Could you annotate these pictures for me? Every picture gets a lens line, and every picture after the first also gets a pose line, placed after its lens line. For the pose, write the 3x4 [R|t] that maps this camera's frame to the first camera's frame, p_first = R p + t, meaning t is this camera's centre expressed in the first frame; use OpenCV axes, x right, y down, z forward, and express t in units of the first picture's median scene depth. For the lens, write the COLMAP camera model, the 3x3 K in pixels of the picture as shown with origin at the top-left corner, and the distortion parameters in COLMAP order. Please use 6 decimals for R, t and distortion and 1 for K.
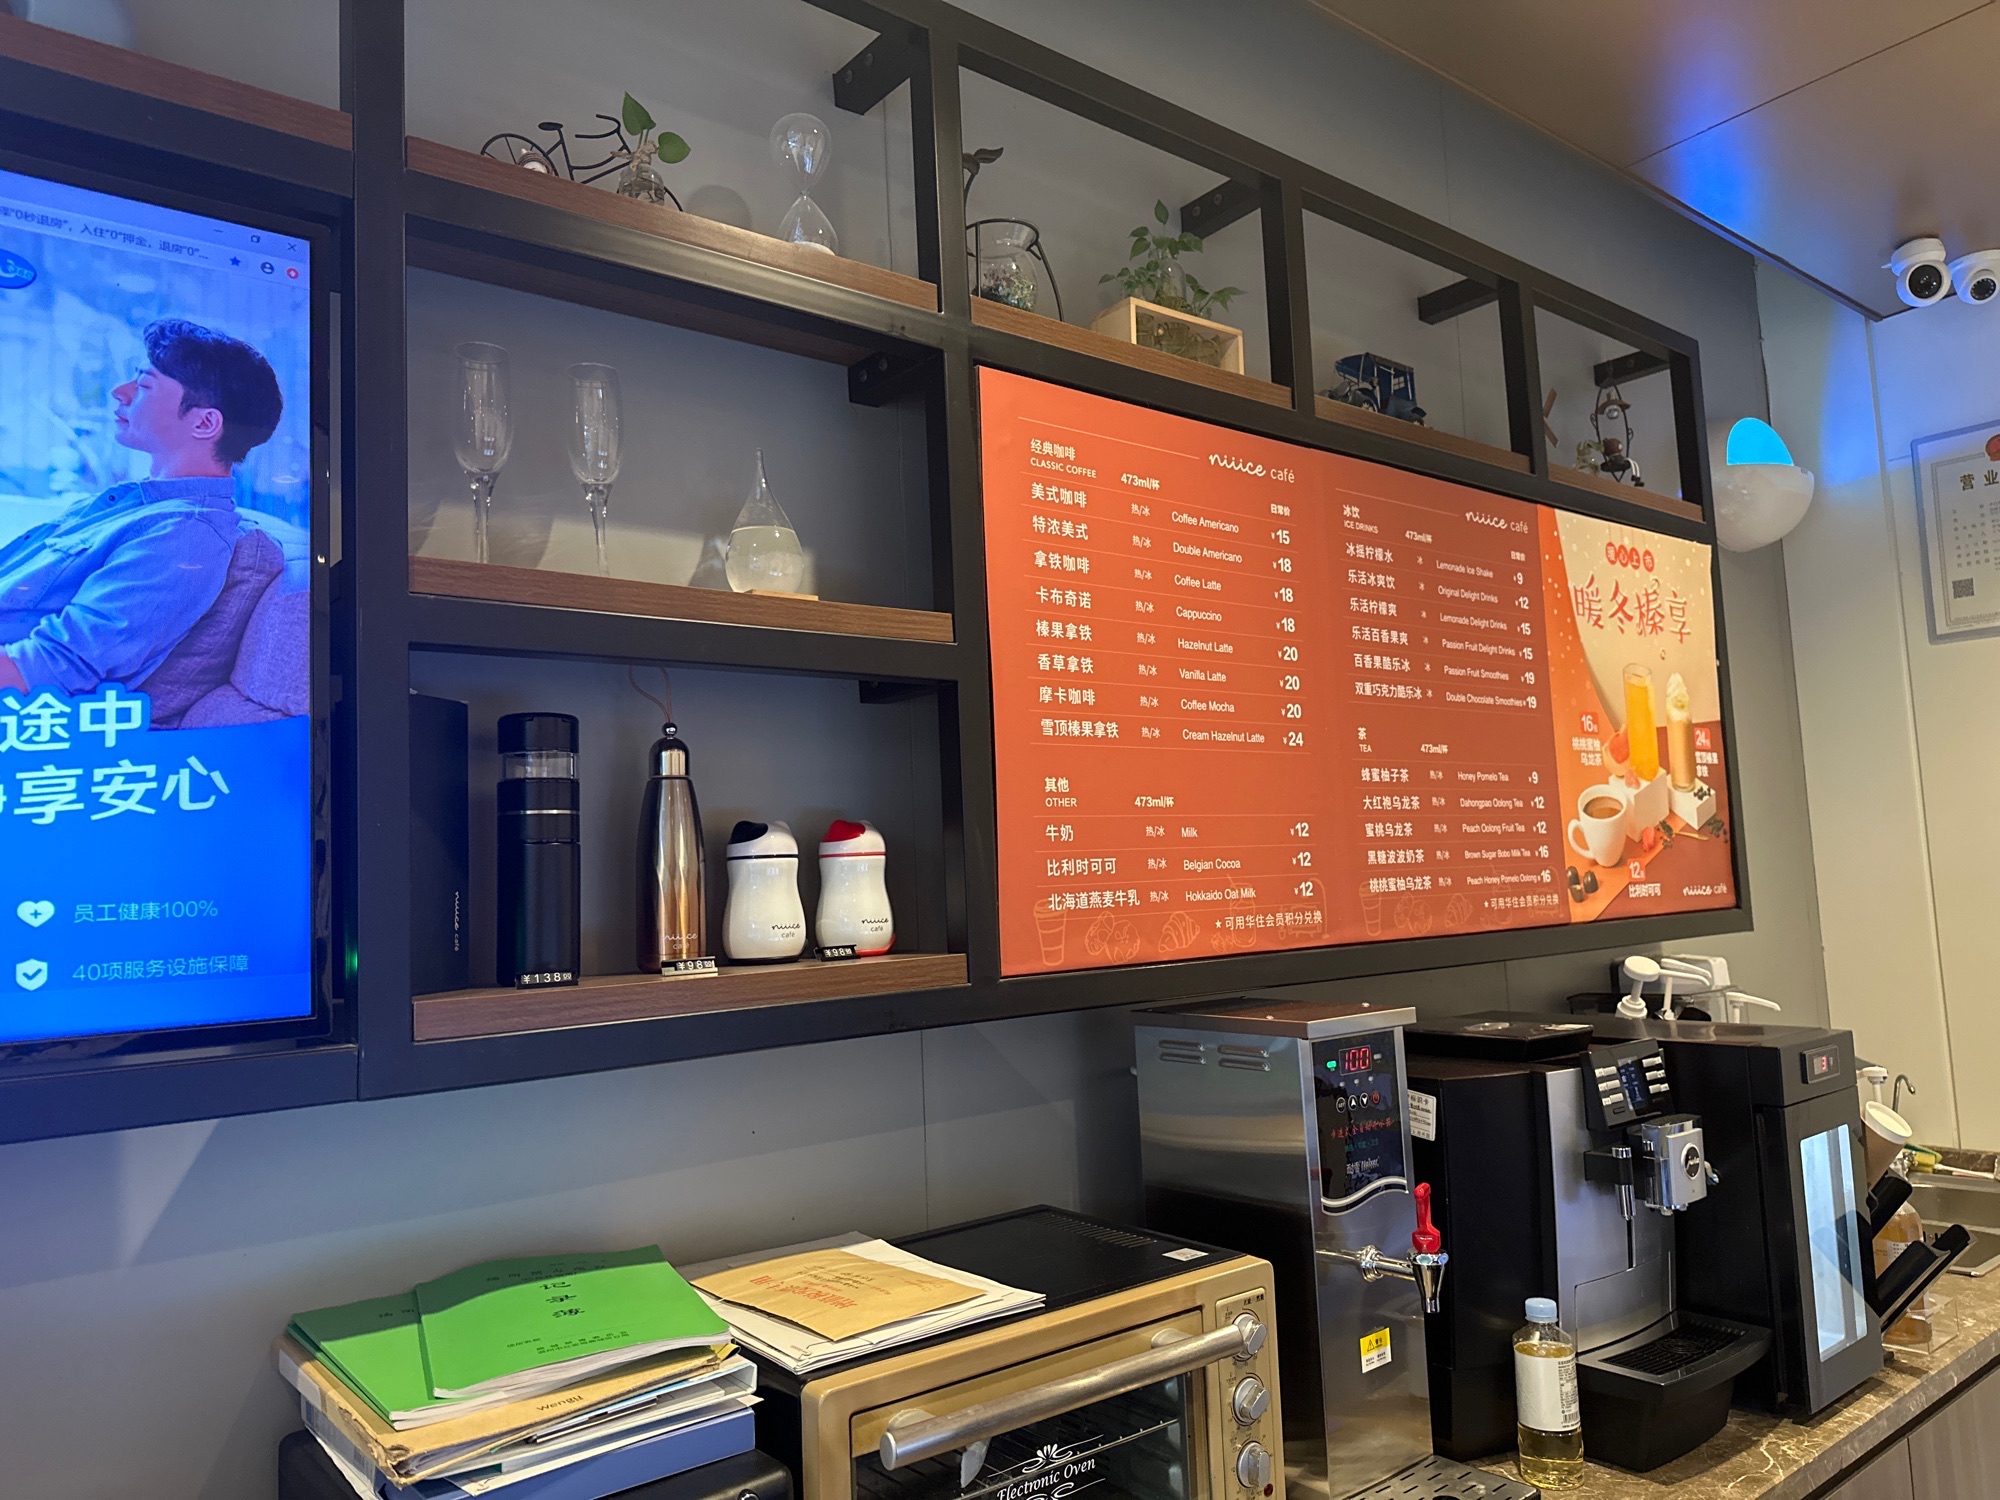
lens RADIAL K [[1436.5, 0, 994.5], [0, 1436.5, 744.6], [0, 0, 1]] dist [0.069692, -0.001062]
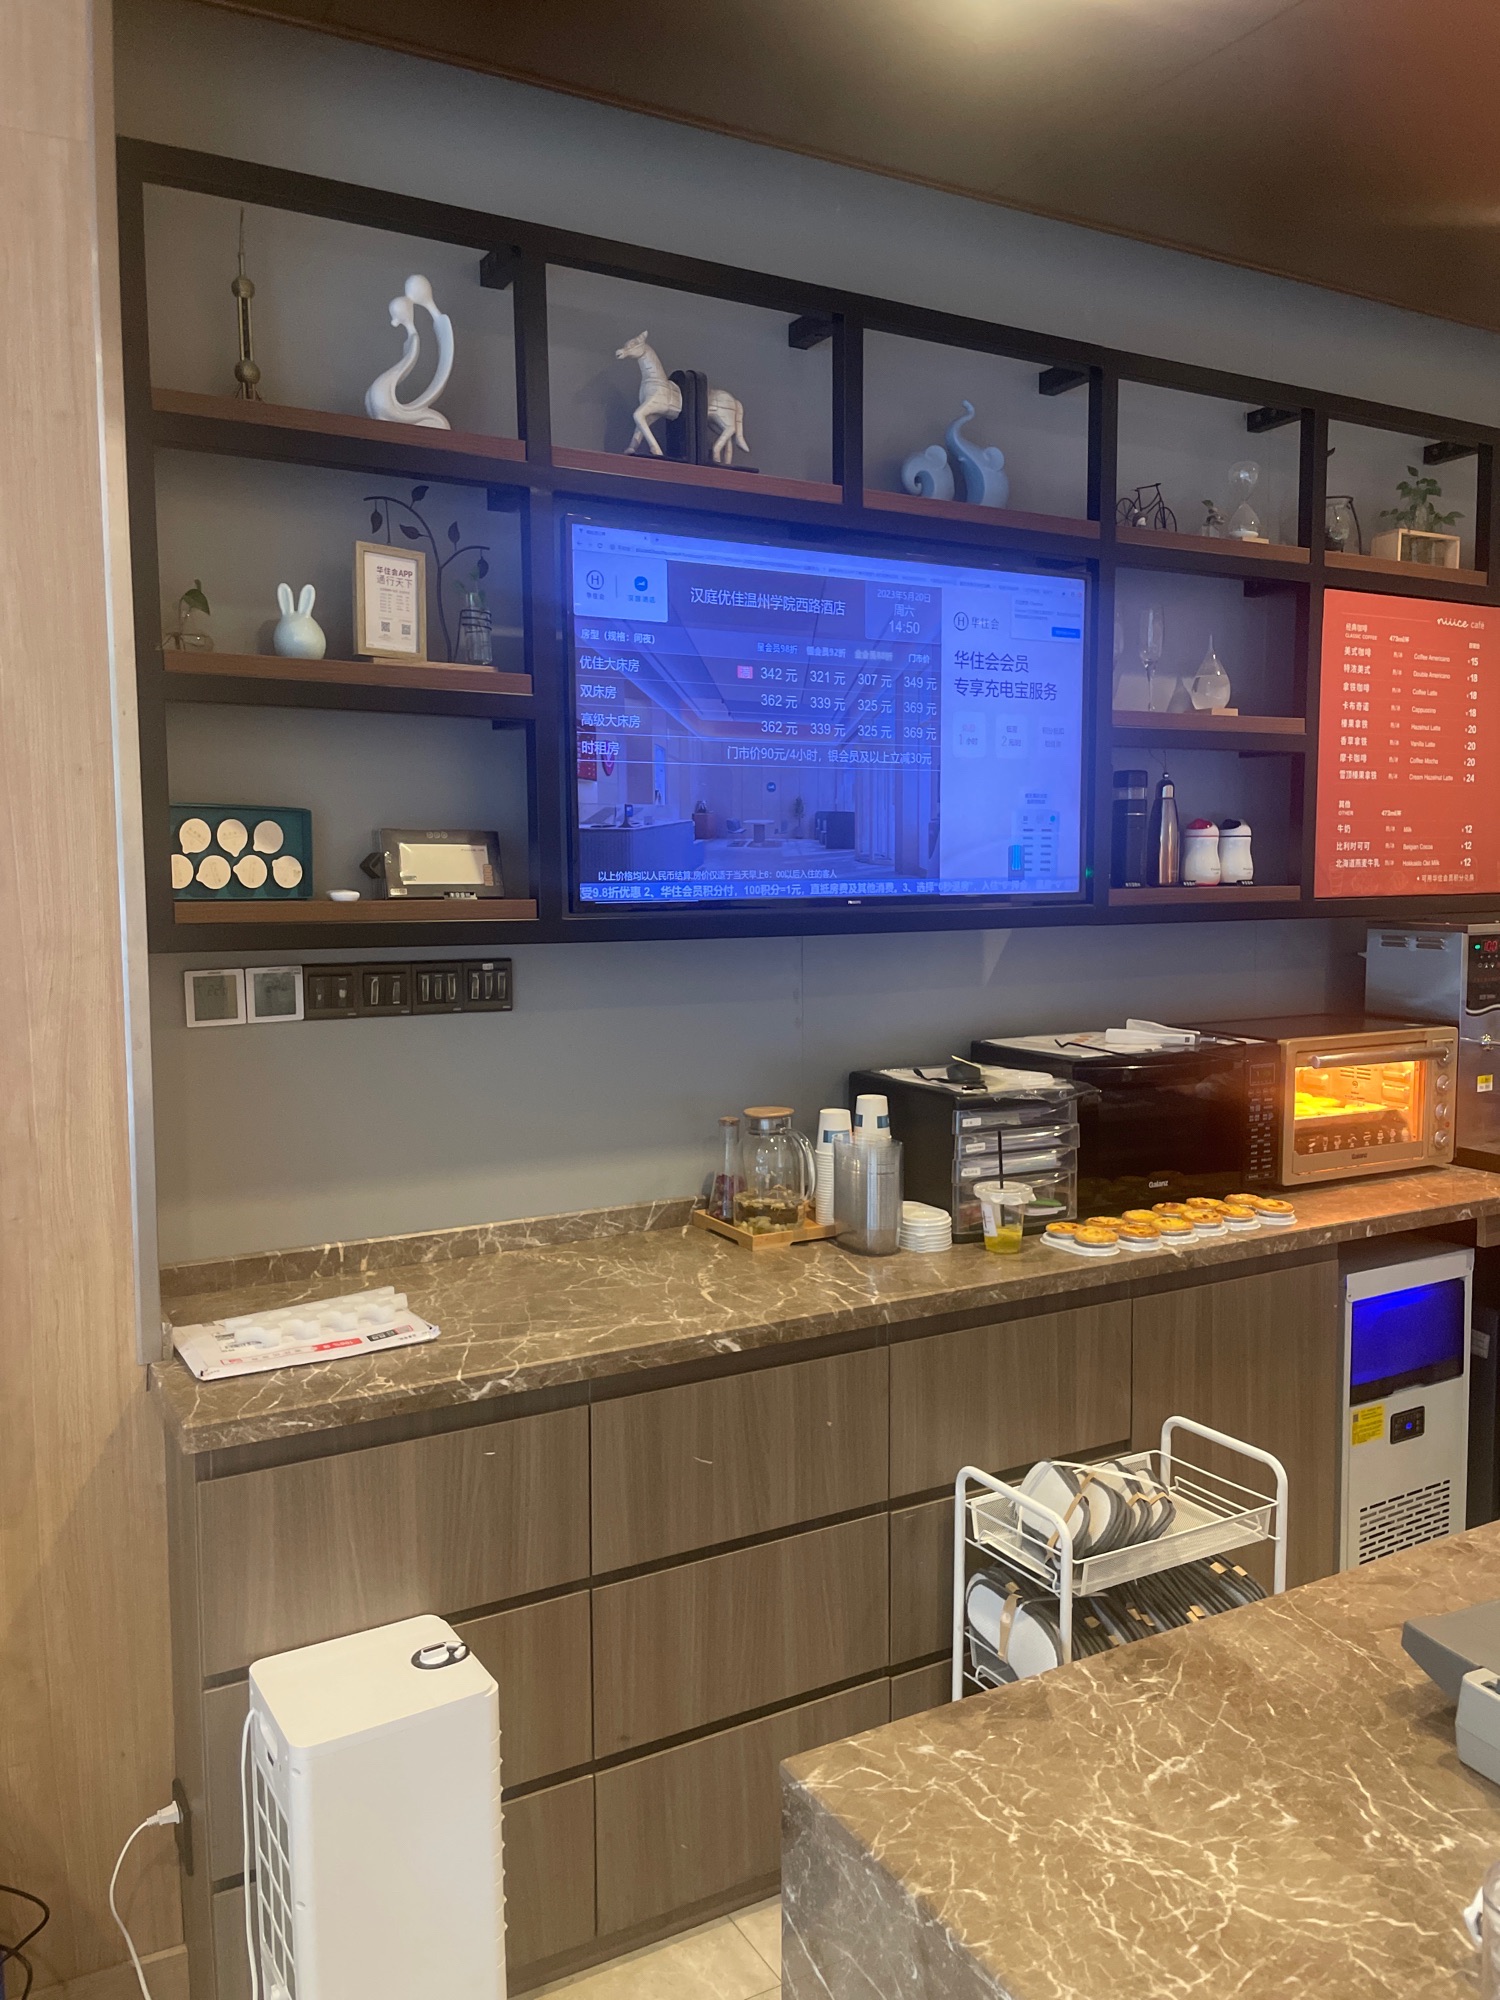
lens RADIAL K [[1516.0, 0, 749.8], [0, 1516.0, 1006.0], [0, 0, 1]] dist [0.051507, -0.084214]
pose [[0.983015, 0.051429, -0.176174, -0.367675], [-0.016675, 0.980992, 0.193332, -0.089127], [0.182768, -0.187110, 0.965187, -1.197797]]
